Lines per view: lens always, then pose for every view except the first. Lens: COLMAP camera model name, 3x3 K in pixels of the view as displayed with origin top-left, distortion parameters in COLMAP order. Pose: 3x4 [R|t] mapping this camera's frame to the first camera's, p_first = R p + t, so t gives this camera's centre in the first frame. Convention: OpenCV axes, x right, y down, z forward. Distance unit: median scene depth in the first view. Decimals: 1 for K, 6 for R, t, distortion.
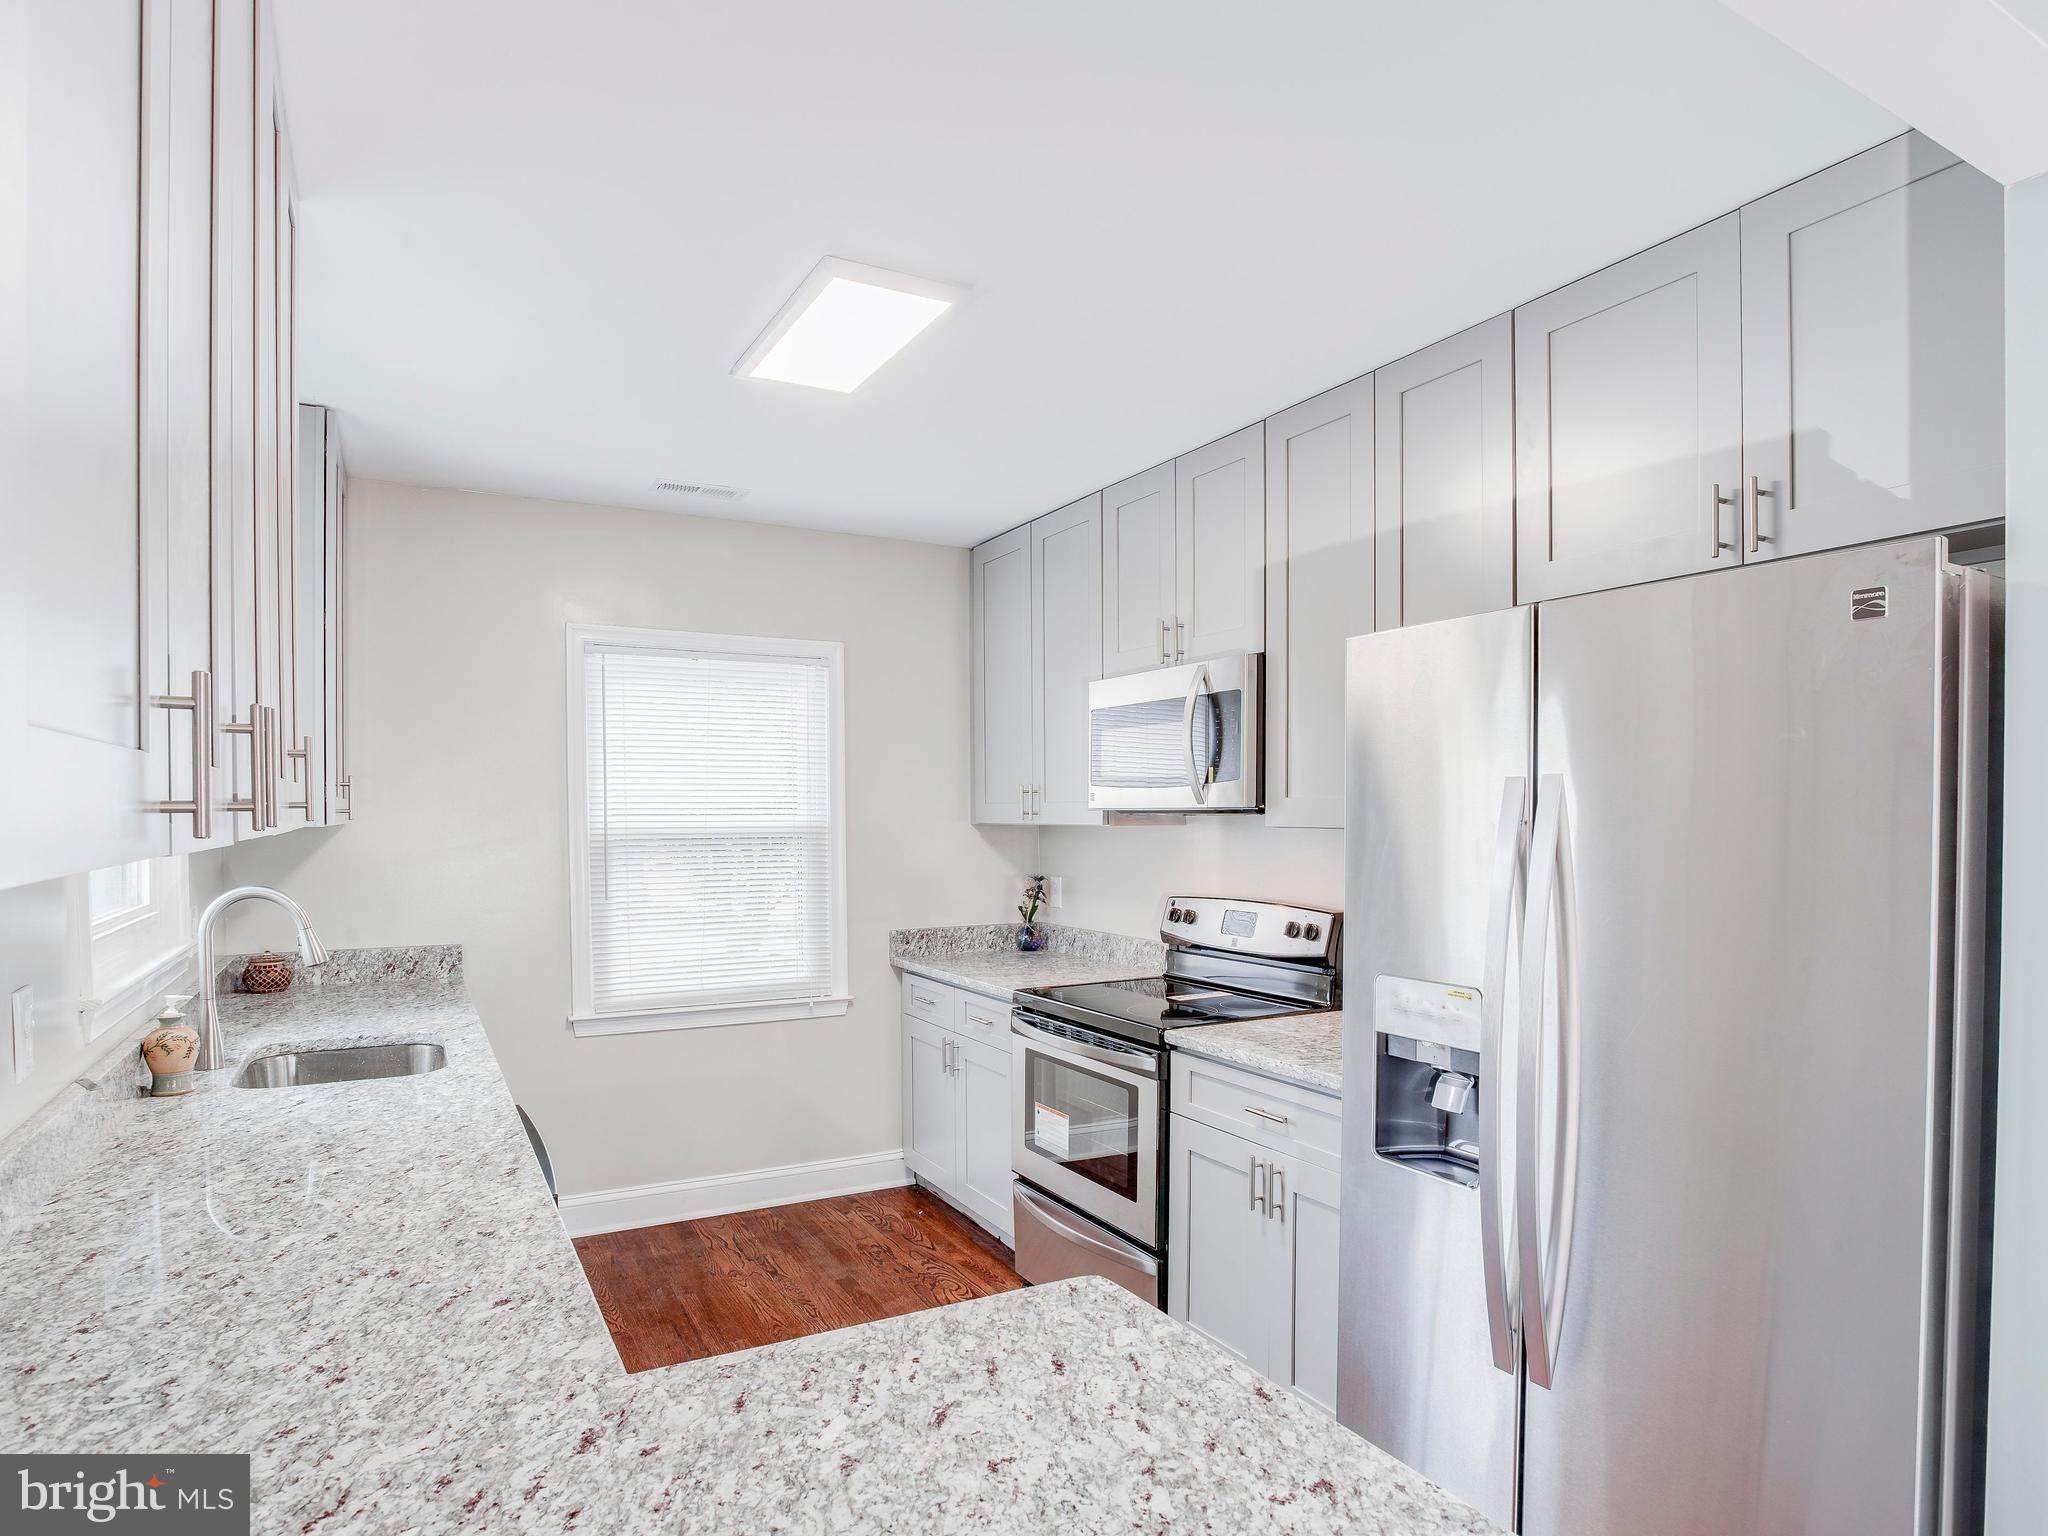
lens RADIAL K [[1142.4, 0, 994.1], [0, 1142.4, 823.8], [0, 0, 1]] dist [-0.089210, 0.056114]
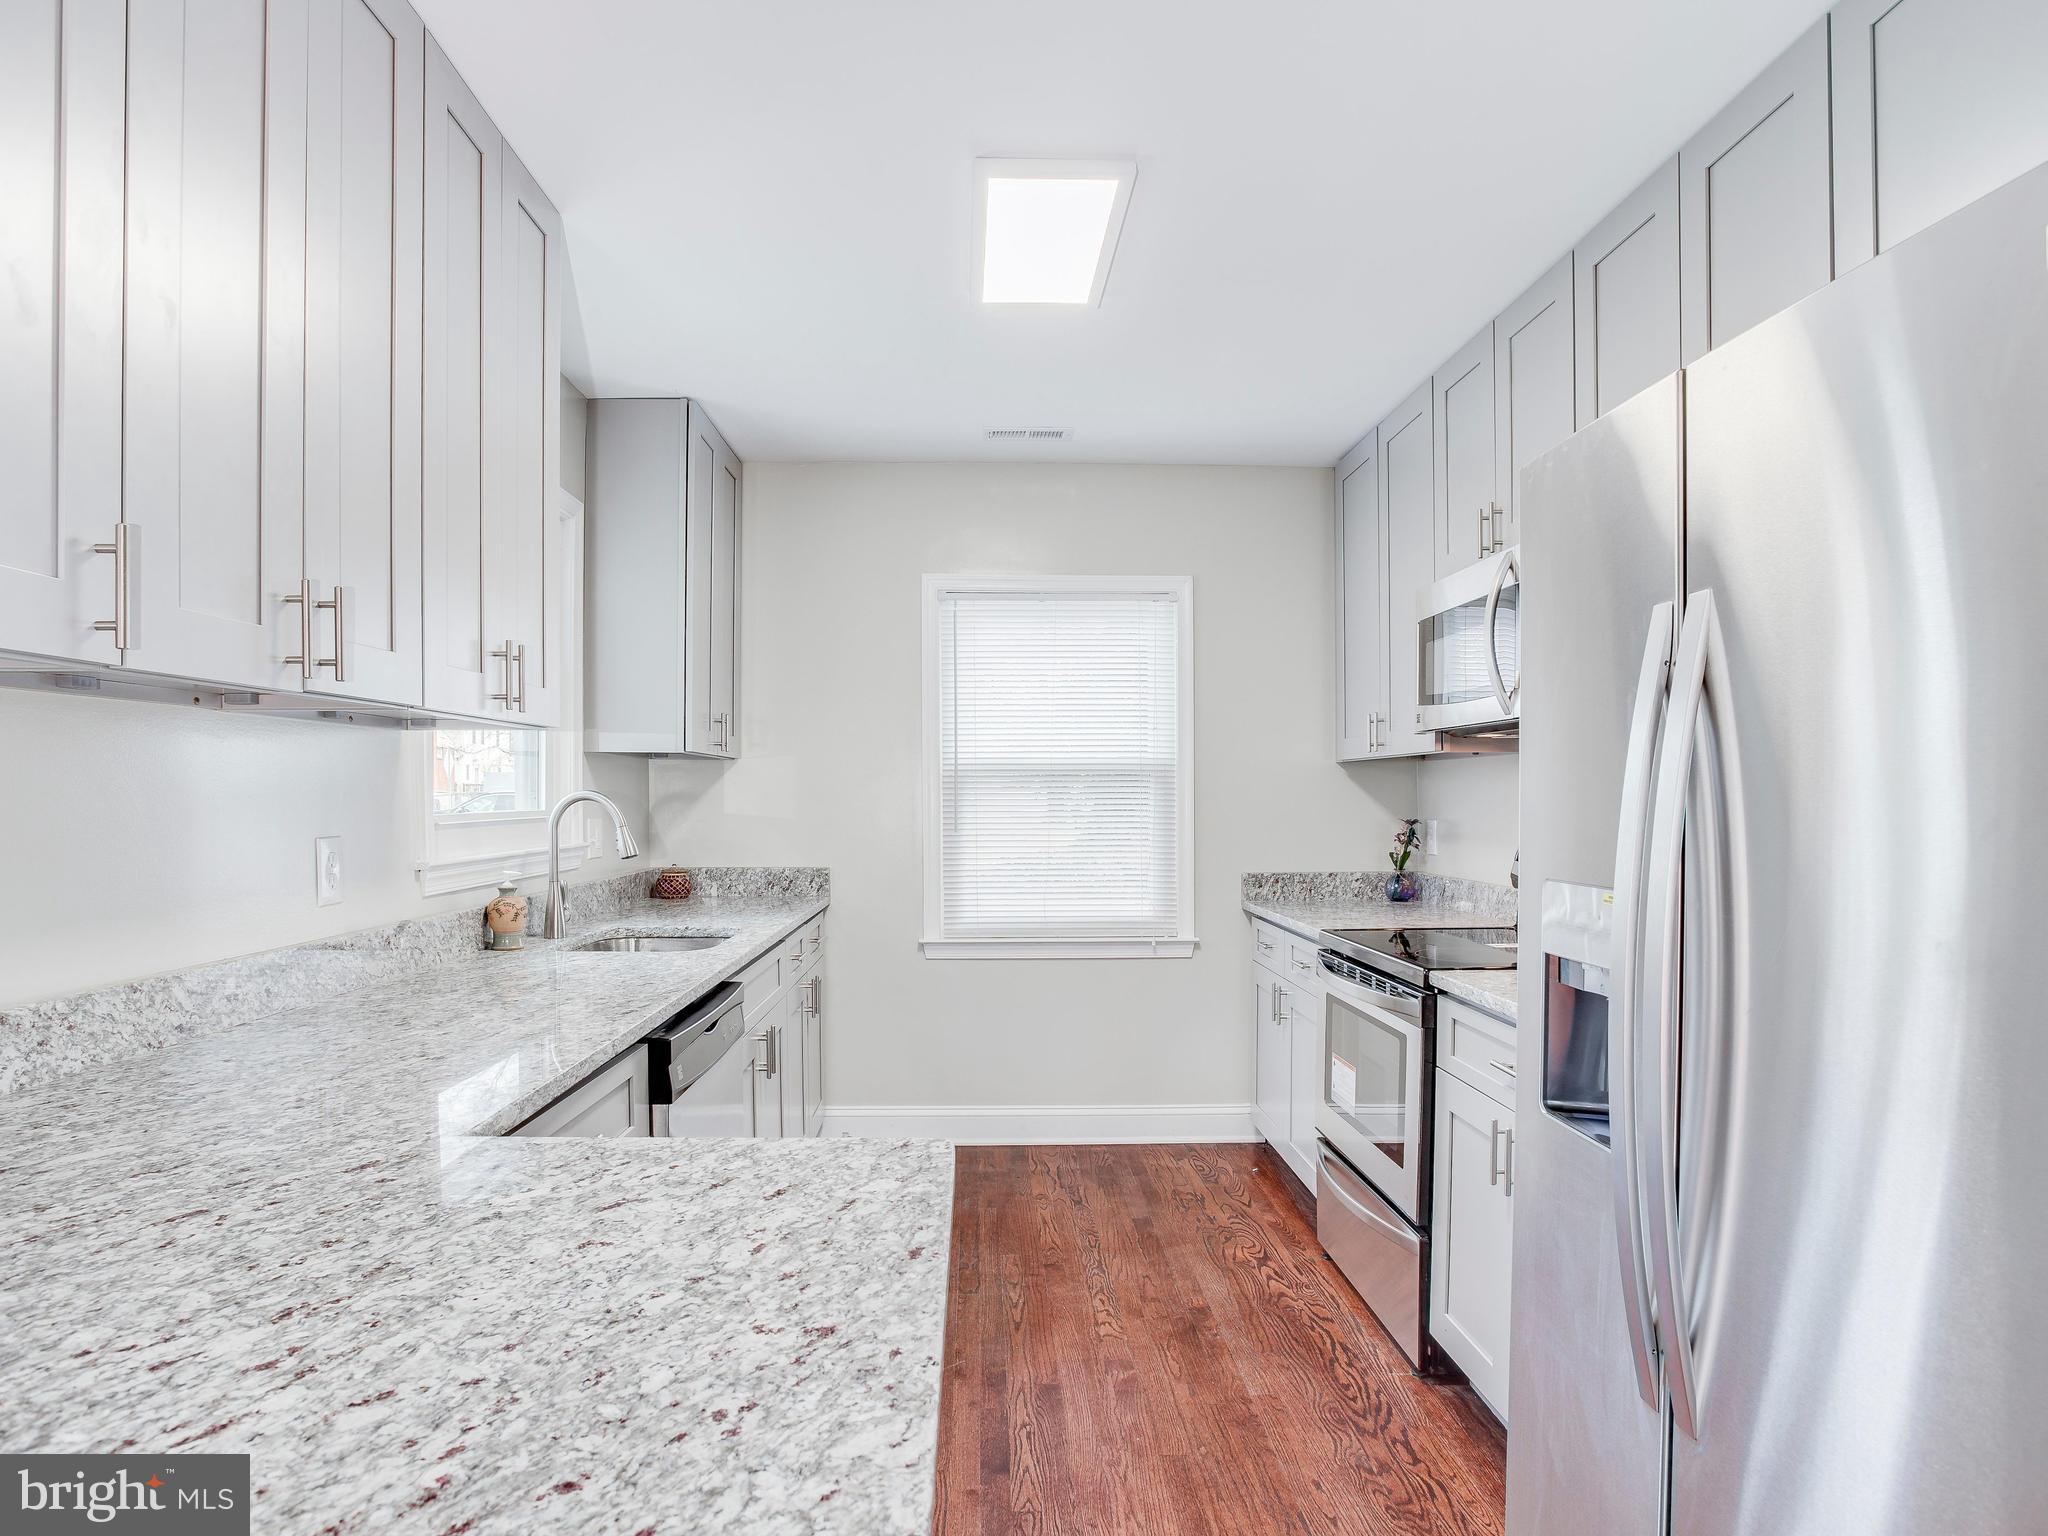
lens RADIAL K [[1142.2, 0, 999.2], [0, 1142.2, 793.3], [0, 0, 1]] dist [-0.071926, 0.029810]
pose [[0.892642, 0.001584, -0.450764, 0.182255], [-0.006104, 0.999945, -0.008575, 0.041764], [0.450725, 0.010406, 0.892602, 0.062631]]
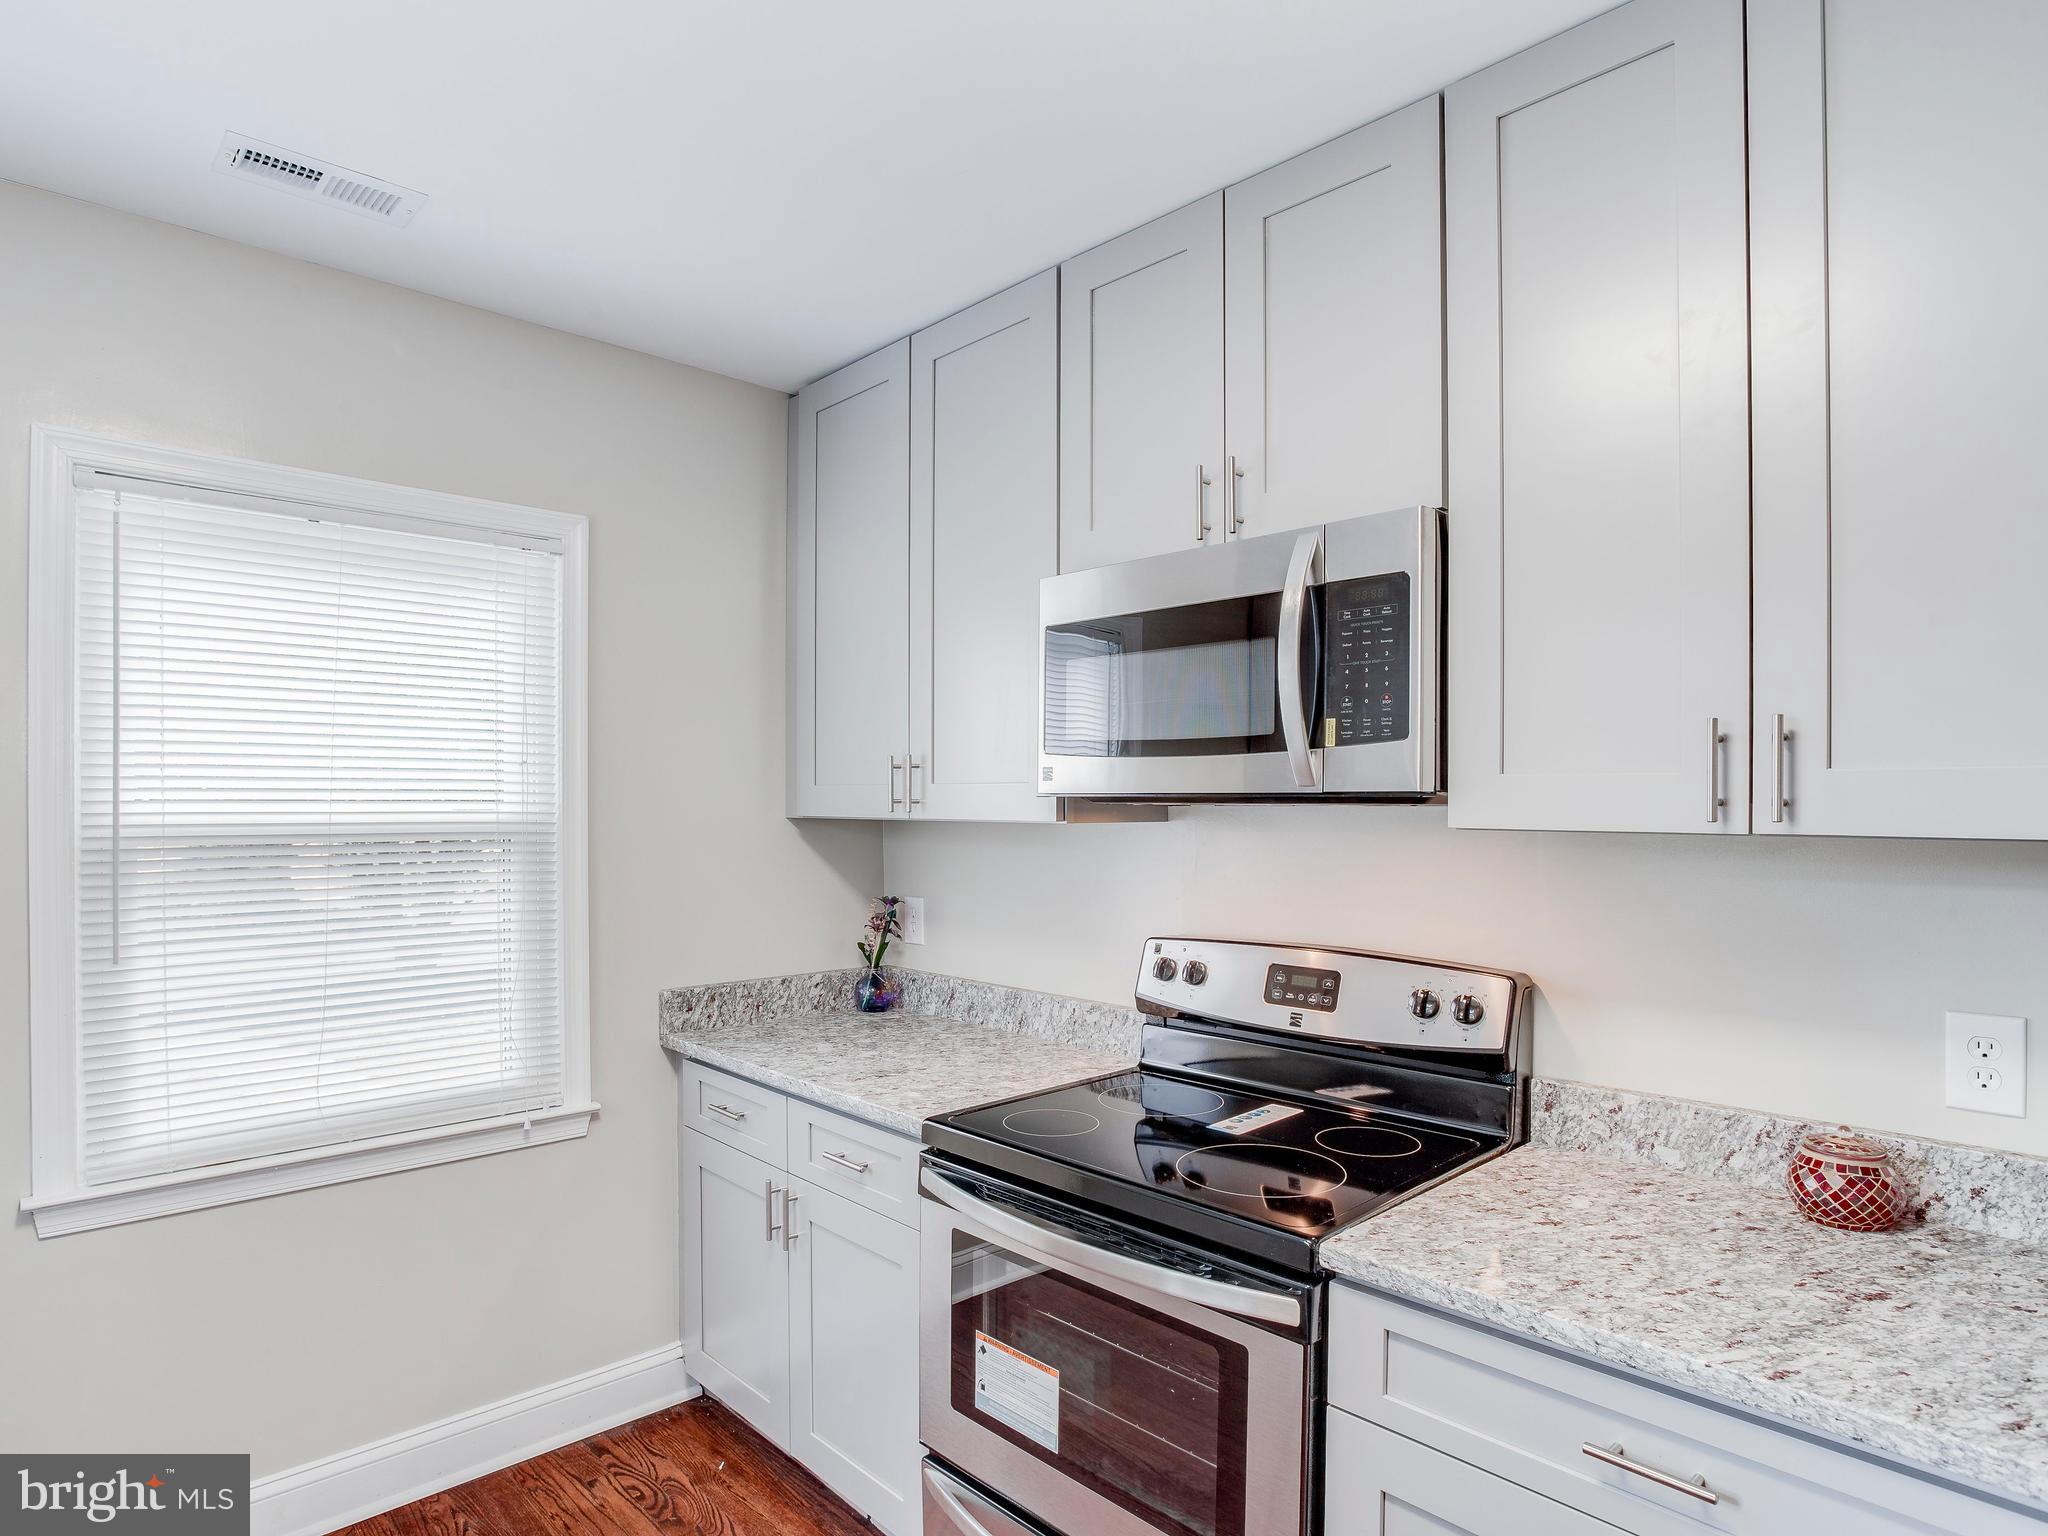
lens RADIAL K [[1142.2, 0, 999.2], [0, 1142.2, 793.3], [0, 0, 1]] dist [-0.071926, 0.029810]
pose [[0.966833, 0.008021, 0.255283, -0.082146], [-0.003711, 0.999842, -0.017364, -0.003433], [-0.255383, 0.015840, 0.966710, 0.416802]]
